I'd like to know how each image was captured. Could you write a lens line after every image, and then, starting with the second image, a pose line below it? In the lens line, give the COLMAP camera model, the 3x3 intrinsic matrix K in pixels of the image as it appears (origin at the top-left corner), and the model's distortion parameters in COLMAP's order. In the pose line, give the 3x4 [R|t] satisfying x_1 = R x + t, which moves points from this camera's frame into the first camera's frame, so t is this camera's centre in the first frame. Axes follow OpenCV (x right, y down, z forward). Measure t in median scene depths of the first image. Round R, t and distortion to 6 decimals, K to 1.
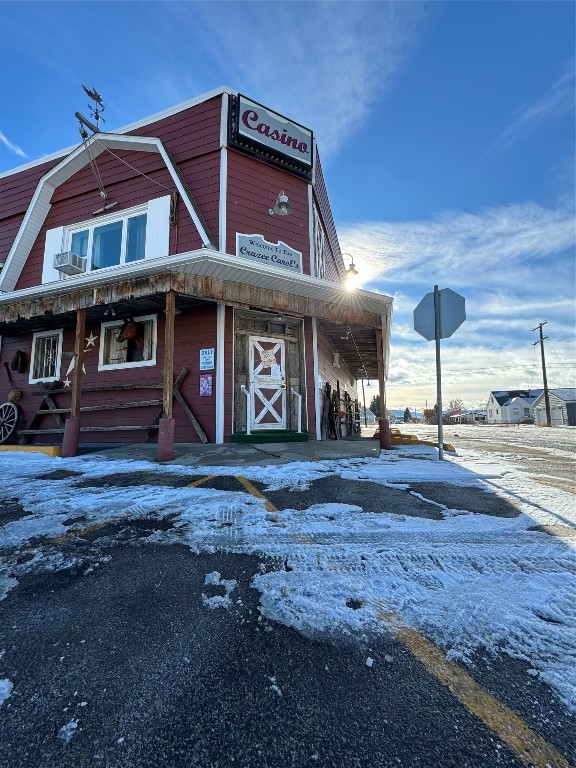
lens RADIAL K [[304.6, 0, 283.3], [0, 304.6, 383.9], [0, 0, 1]] dist [-0.001290, -0.000406]
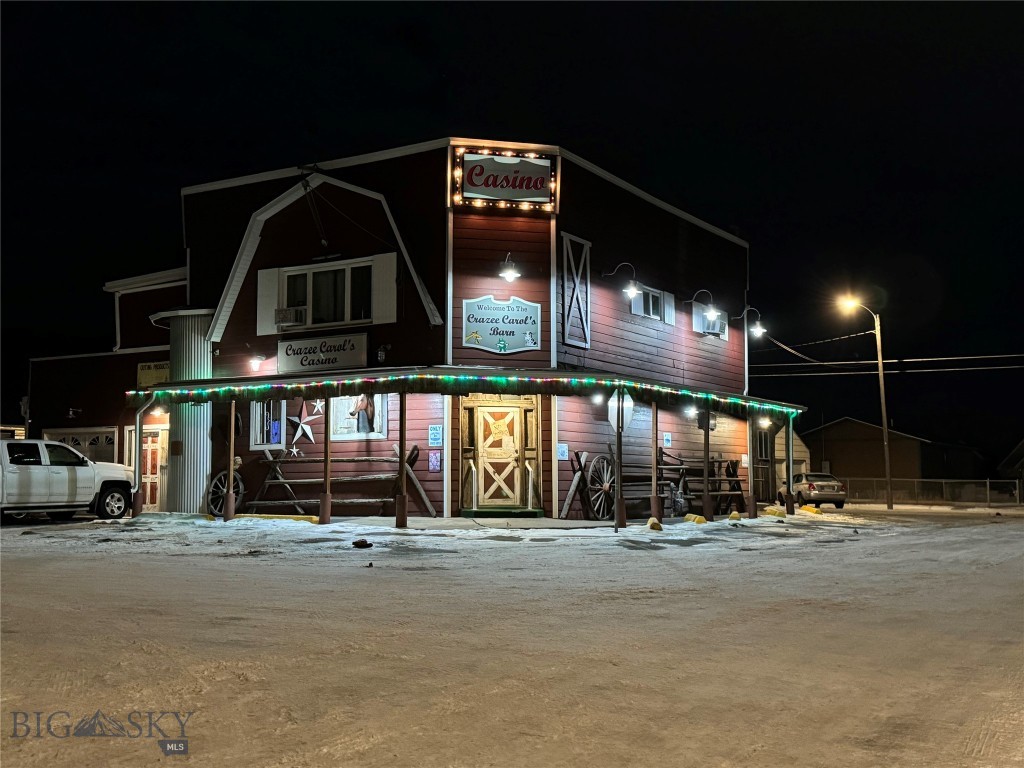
lens RADIAL K [[1175.0, 0, 513.4], [0, 1175.0, 379.0], [0, 0, 1]] dist [0.119391, 0.000000]
pose [[0.971171, -0.006222, -0.238304, 0.833755], [0.015993, 0.999108, 0.039093, -0.370930], [0.237848, -0.041778, 0.970404, -2.431189]]
